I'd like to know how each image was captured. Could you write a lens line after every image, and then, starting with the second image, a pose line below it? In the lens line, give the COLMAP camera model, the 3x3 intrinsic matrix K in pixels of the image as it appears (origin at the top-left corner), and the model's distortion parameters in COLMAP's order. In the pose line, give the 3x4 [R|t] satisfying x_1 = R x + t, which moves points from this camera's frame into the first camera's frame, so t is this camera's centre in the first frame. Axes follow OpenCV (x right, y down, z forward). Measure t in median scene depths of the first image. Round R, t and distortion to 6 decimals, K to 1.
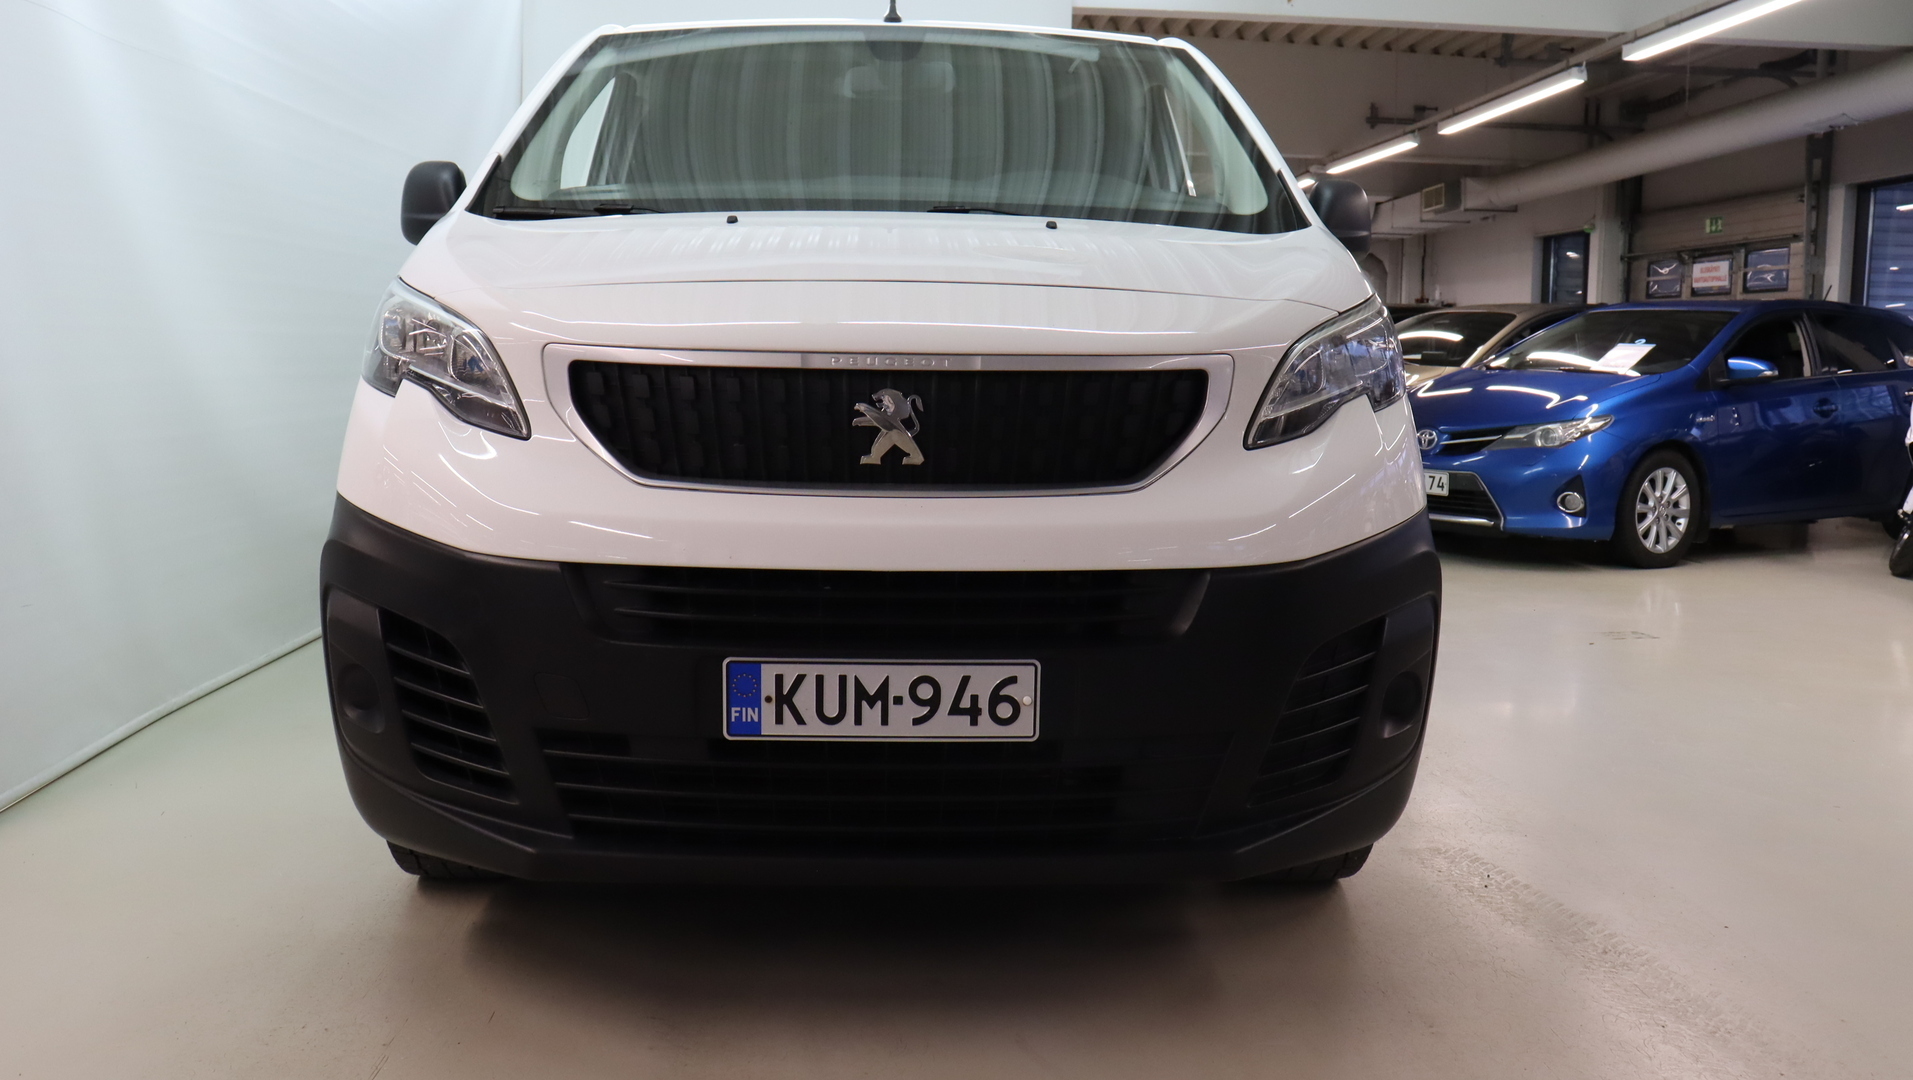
lens RADIAL K [[1569.6, 0, 965.7], [0, 1569.6, 531.7], [0, 0, 1]] dist [-0.147907, 0.132305]
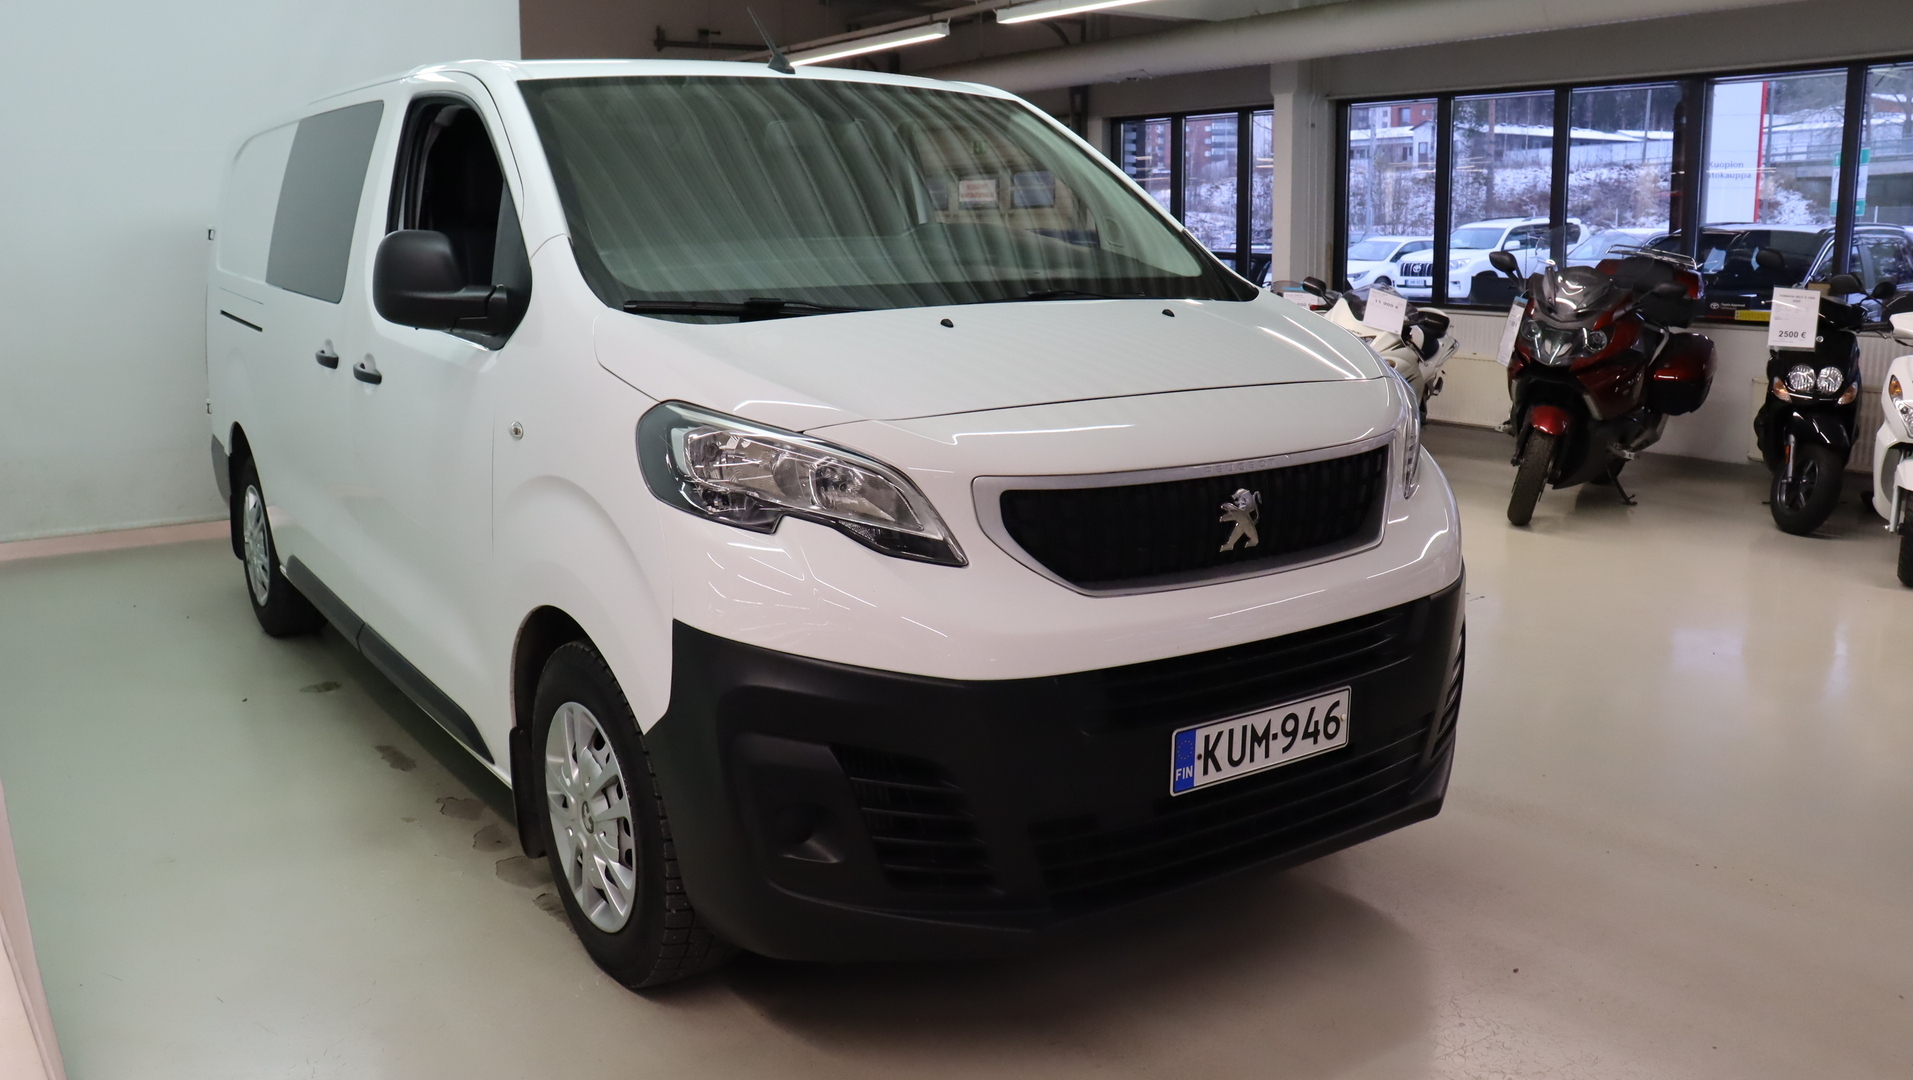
lens RADIAL K [[1569.6, 0, 965.7], [0, 1569.6, 531.7], [0, 0, 1]] dist [-0.147907, 0.132305]
pose [[0.851810, -0.122225, 0.509392, -0.866706], [0.084431, 0.991719, 0.096770, -0.196031], [-0.517002, -0.039421, 0.855076, 0.067601]]
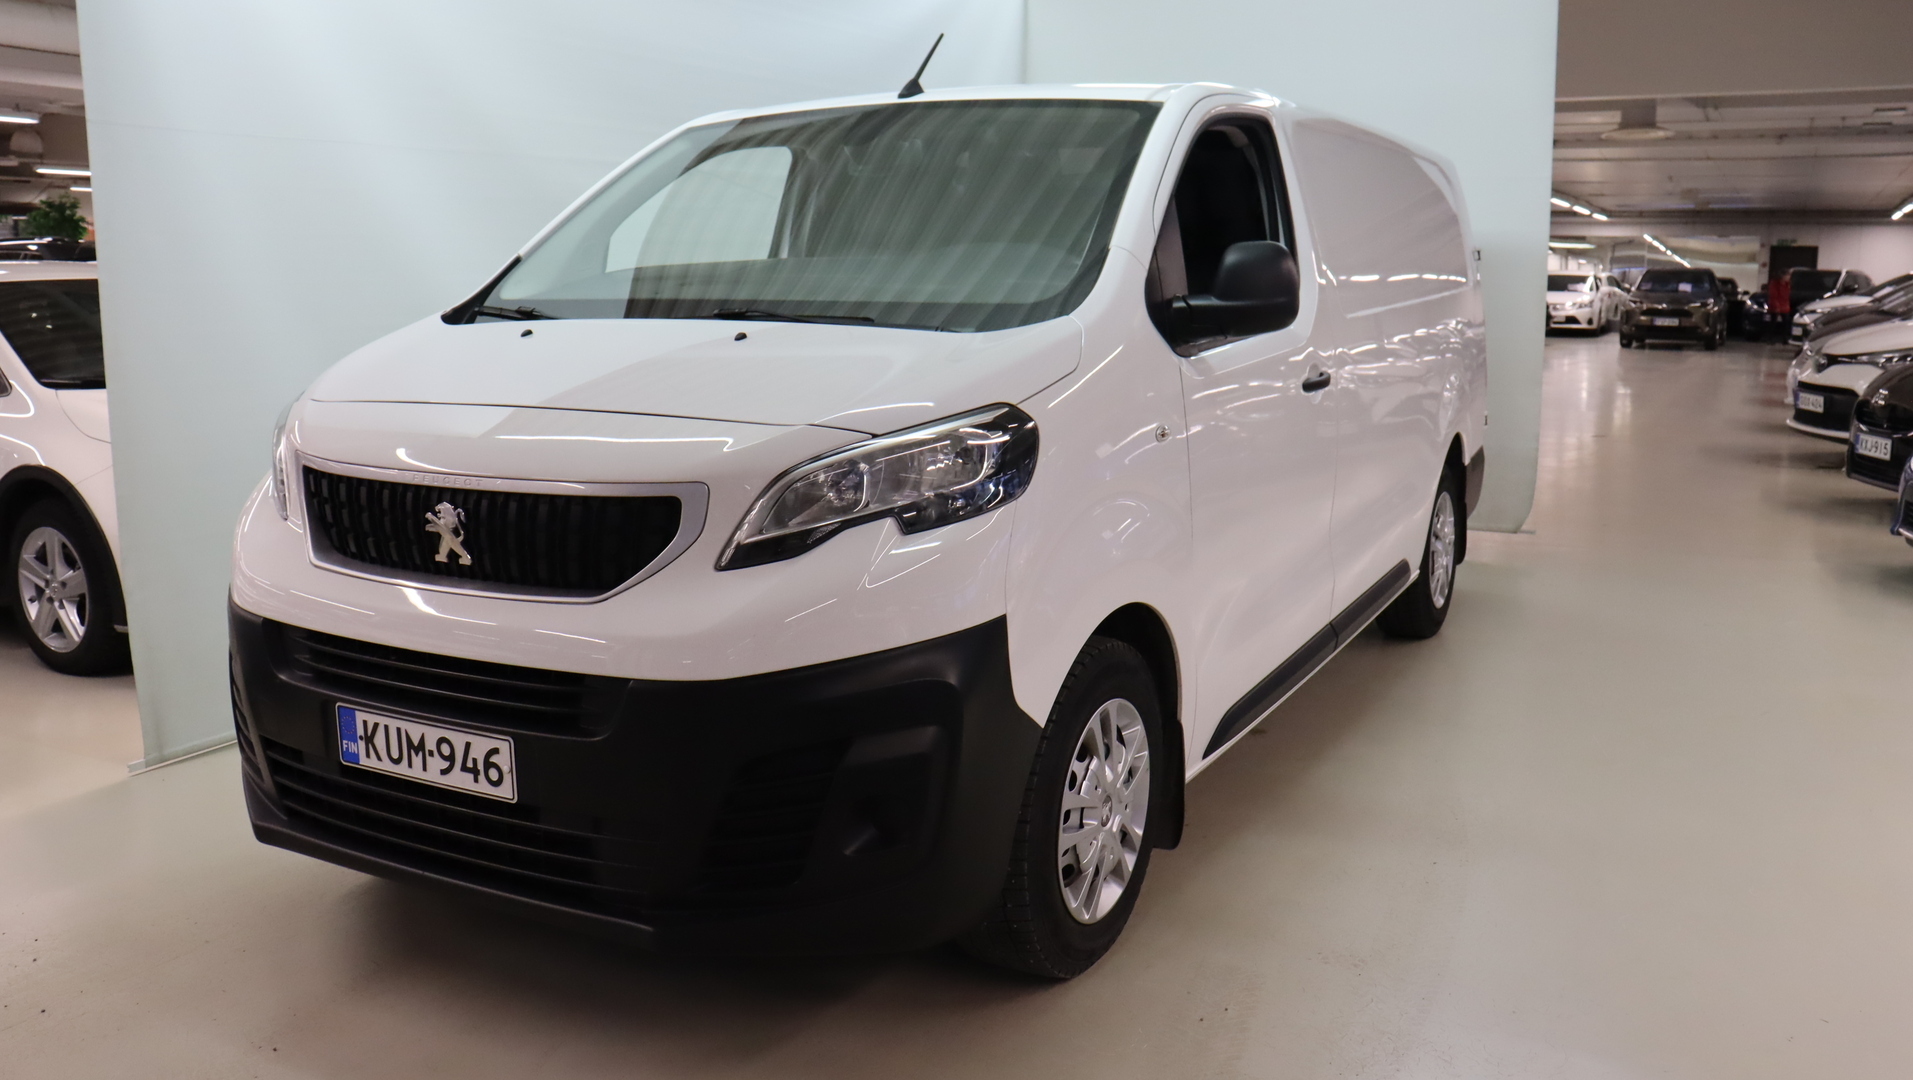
lens RADIAL K [[1607.8, 0, 1017.3], [0, 1607.8, 540.3], [0, 0, 1]] dist [-0.070957, 0.000701]
pose [[0.852310, 0.076206, -0.517456, 0.998089], [-0.048807, 0.996600, 0.066379, -0.168779], [0.520755, -0.031320, 0.853131, 0.164326]]
